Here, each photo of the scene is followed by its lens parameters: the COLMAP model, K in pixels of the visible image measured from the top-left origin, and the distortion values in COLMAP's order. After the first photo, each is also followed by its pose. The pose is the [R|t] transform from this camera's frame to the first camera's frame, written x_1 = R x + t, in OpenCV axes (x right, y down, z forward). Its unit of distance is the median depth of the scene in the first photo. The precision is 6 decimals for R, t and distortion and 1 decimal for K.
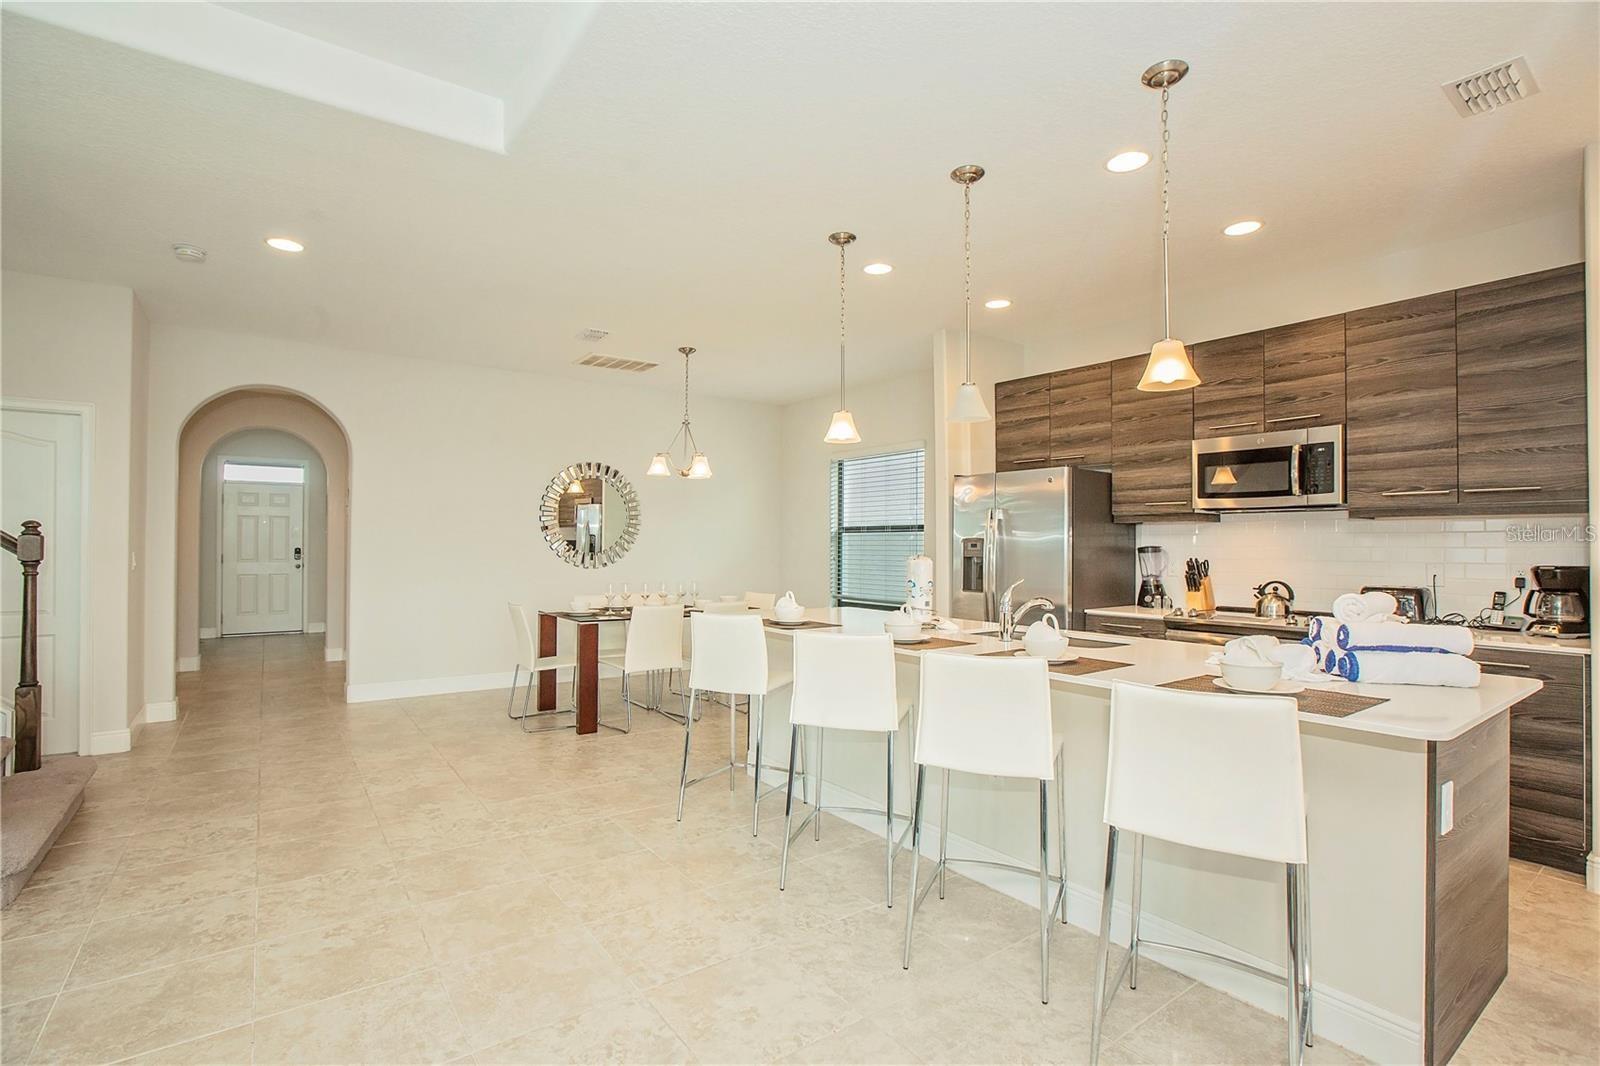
lens RADIAL K [[753.9, 0, 788.6], [0, 753.9, 534.7], [0, 0, 1]] dist [-0.041219, 0.011555]
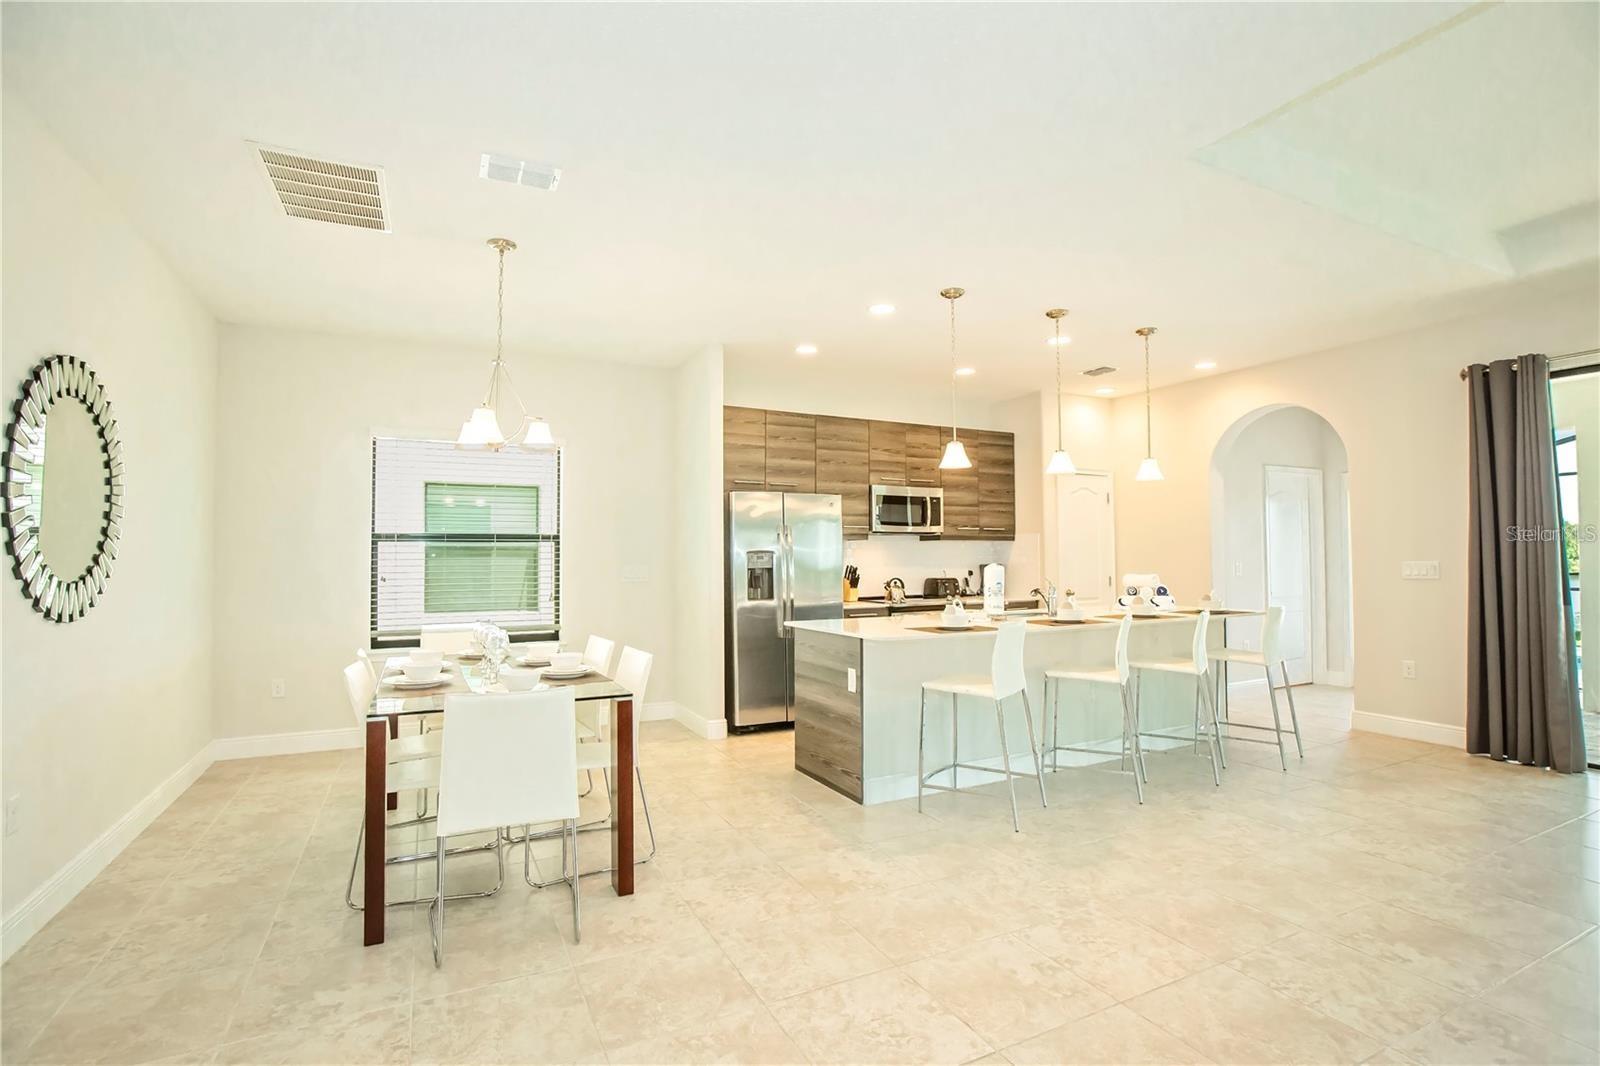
lens RADIAL K [[747.1, 0, 791.0], [0, 747.1, 538.0], [0, 0, 1]] dist [-0.052858, 0.016355]
pose [[0.165802, 0.018930, 0.985977, -1.102975], [-0.007581, 0.999811, -0.017921, 0.007290], [-0.986130, -0.004503, 0.165914, 1.064279]]
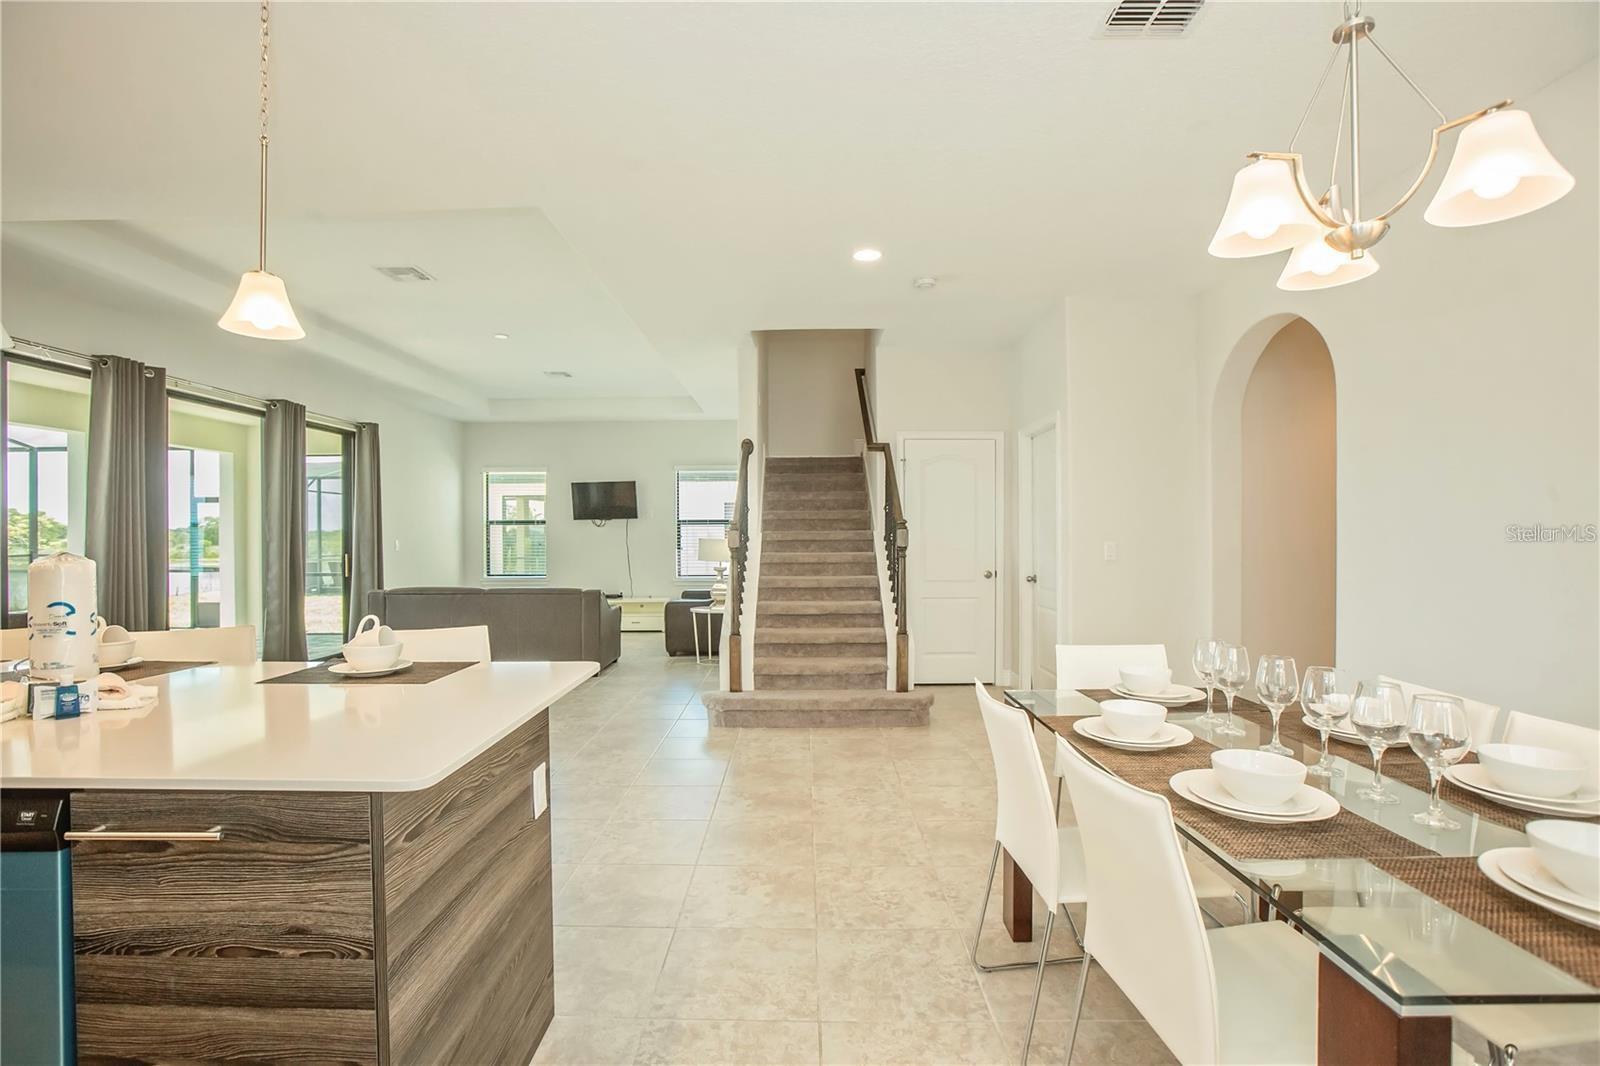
lens RADIAL K [[747.1, 0, 791.0], [0, 747.1, 538.0], [0, 0, 1]] dist [-0.052858, 0.016355]
pose [[-0.595471, -0.000605, -0.803377, 0.251652], [0.011466, 0.999891, -0.009251, 0.025214], [0.803295, -0.014720, -0.595399, 1.586878]]
